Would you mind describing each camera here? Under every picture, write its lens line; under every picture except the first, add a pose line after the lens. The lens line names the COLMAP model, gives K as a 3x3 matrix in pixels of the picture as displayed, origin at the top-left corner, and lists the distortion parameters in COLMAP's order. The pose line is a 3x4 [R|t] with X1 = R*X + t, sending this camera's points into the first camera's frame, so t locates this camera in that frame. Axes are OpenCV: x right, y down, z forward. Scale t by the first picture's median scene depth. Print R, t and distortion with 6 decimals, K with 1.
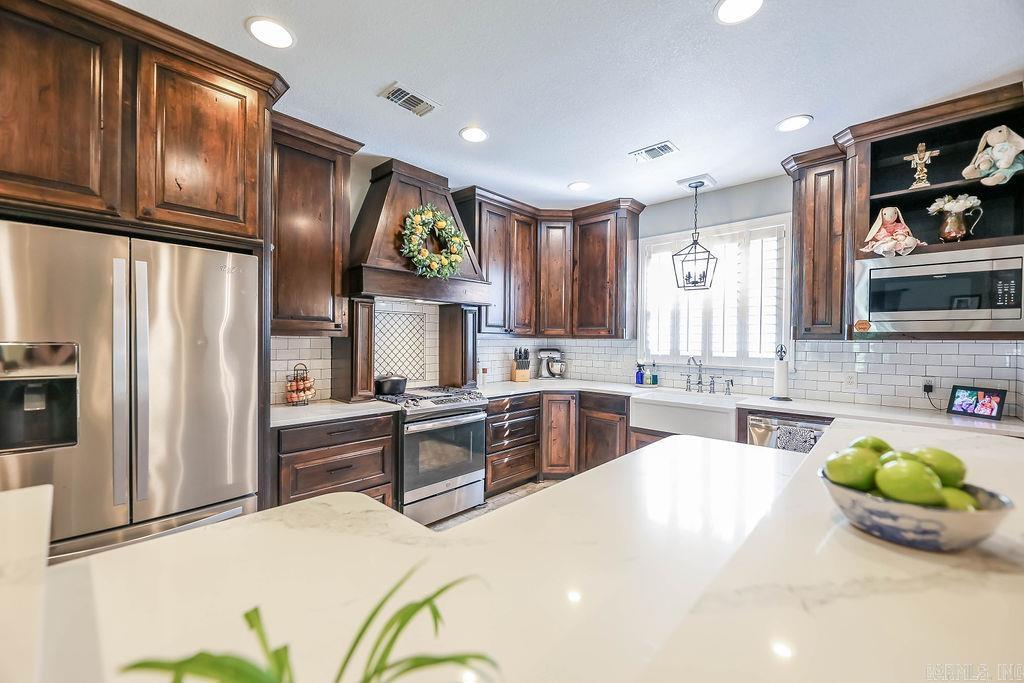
lens RADIAL K [[412.6, 0, 514.3], [0, 412.6, 344.4], [0, 0, 1]] dist [-0.001686, -0.000984]
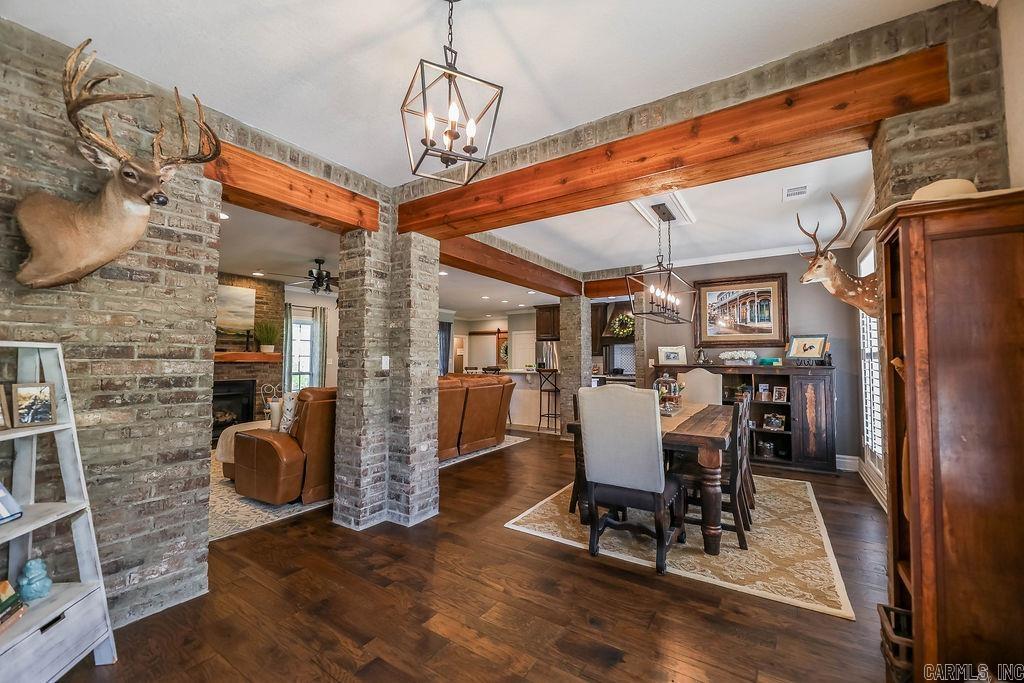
lens RADIAL K [[412.6, 0, 510.5], [0, 412.6, 339.2], [0, 0, 1]] dist [-0.001686, -0.000984]
pose [[0.169186, -0.057810, -0.983887, 2.385409], [-0.012626, 0.998069, -0.060814, 0.048718], [0.985503, 0.022711, 0.168129, -0.314044]]
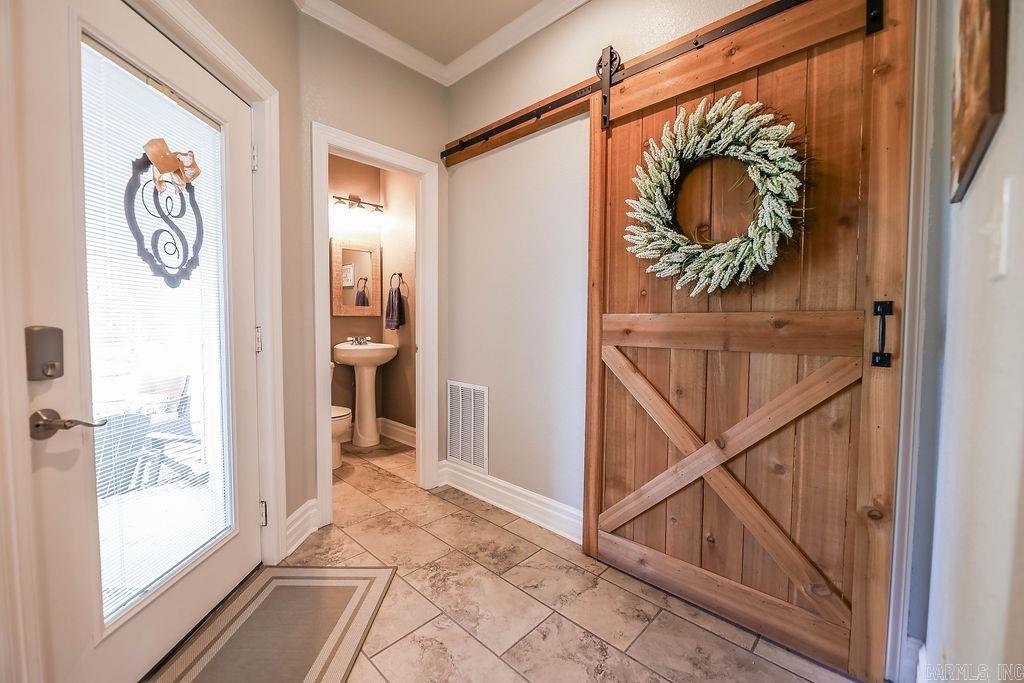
lens RADIAL K [[412.6, 0, 519.7], [0, 412.6, 336.5], [0, 0, 1]] dist [-0.001686, -0.000984]
pose [[0.001108, 0.031115, -0.999515, -0.821911], [-0.014800, 0.999407, 0.031095, 0.061364], [0.999890, 0.014758, 0.001568, 0.104513]]
